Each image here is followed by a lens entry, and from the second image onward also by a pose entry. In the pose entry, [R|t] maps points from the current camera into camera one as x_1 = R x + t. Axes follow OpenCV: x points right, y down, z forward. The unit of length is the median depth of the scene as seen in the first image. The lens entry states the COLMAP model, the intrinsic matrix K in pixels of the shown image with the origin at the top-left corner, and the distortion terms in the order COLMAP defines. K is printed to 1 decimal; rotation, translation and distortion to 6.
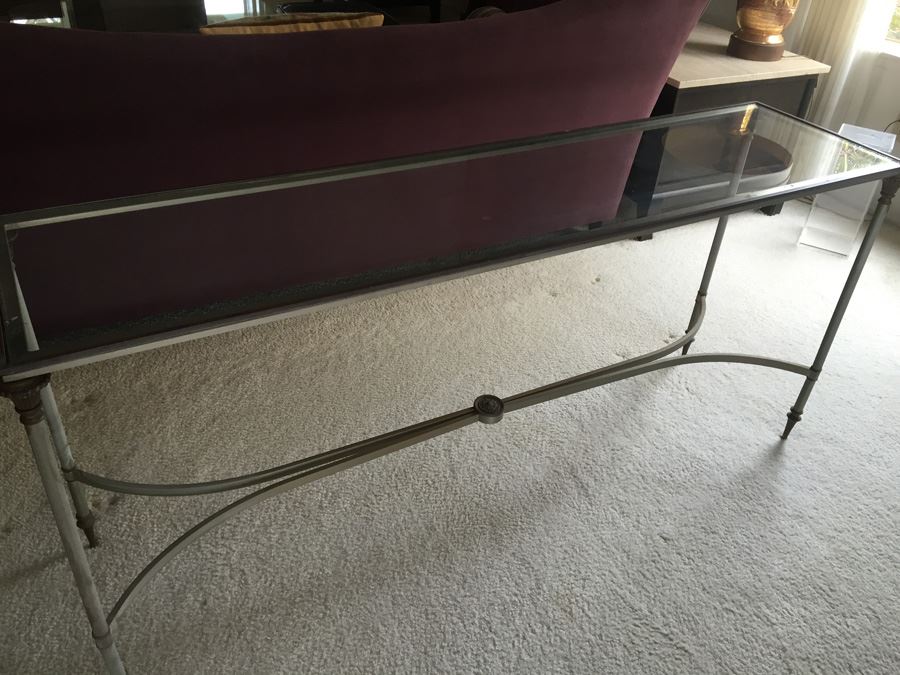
lens RADIAL K [[771.0, 0, 450.3], [0, 771.0, 336.9], [0, 0, 1]] dist [0.088905, -0.124412]
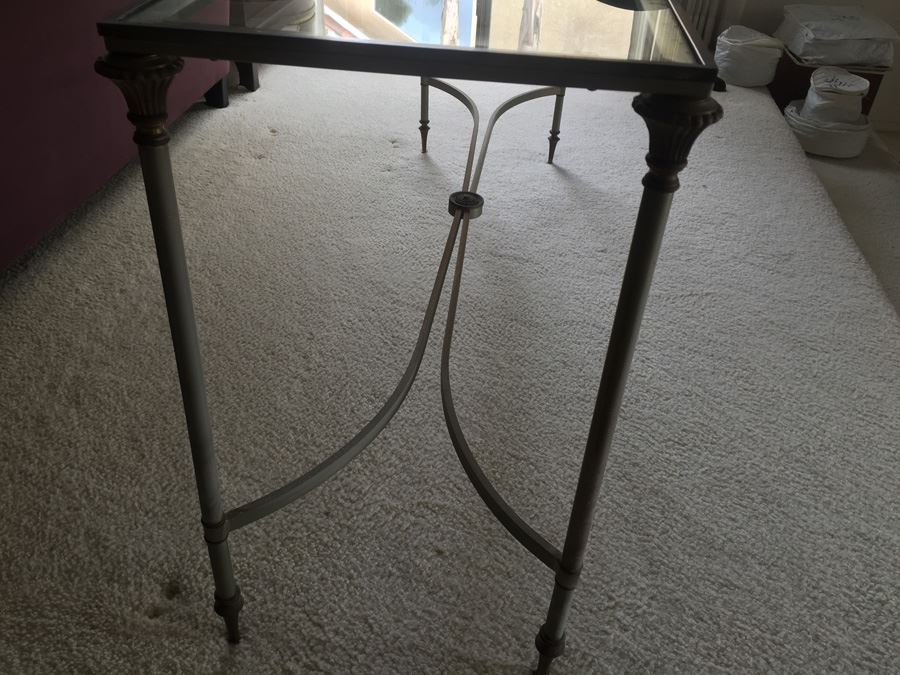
lens RADIAL K [[771.0, 0, 447.5], [0, 771.0, 338.5], [0, 0, 1]] dist [0.088905, -0.124412]
pose [[0.572464, -0.505048, 0.645919, -0.612286], [0.460174, 0.849907, 0.256705, -0.013124], [-0.678620, 0.150281, 0.718951, 0.396357]]
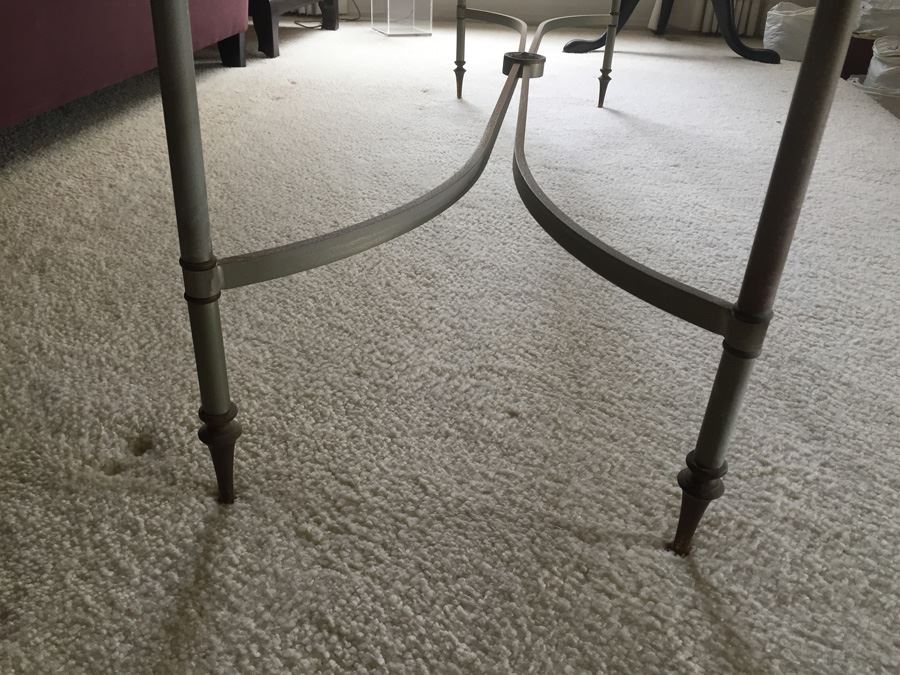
lens RADIAL K [[771.0, 0, 446.3], [0, 771.0, 339.3], [0, 0, 1]] dist [0.088905, -0.124412]
pose [[0.584661, -0.430282, 0.687771, -0.613647], [0.465223, 0.872344, 0.150277, 0.176088], [-0.664635, 0.232105, 0.710203, 0.580730]]
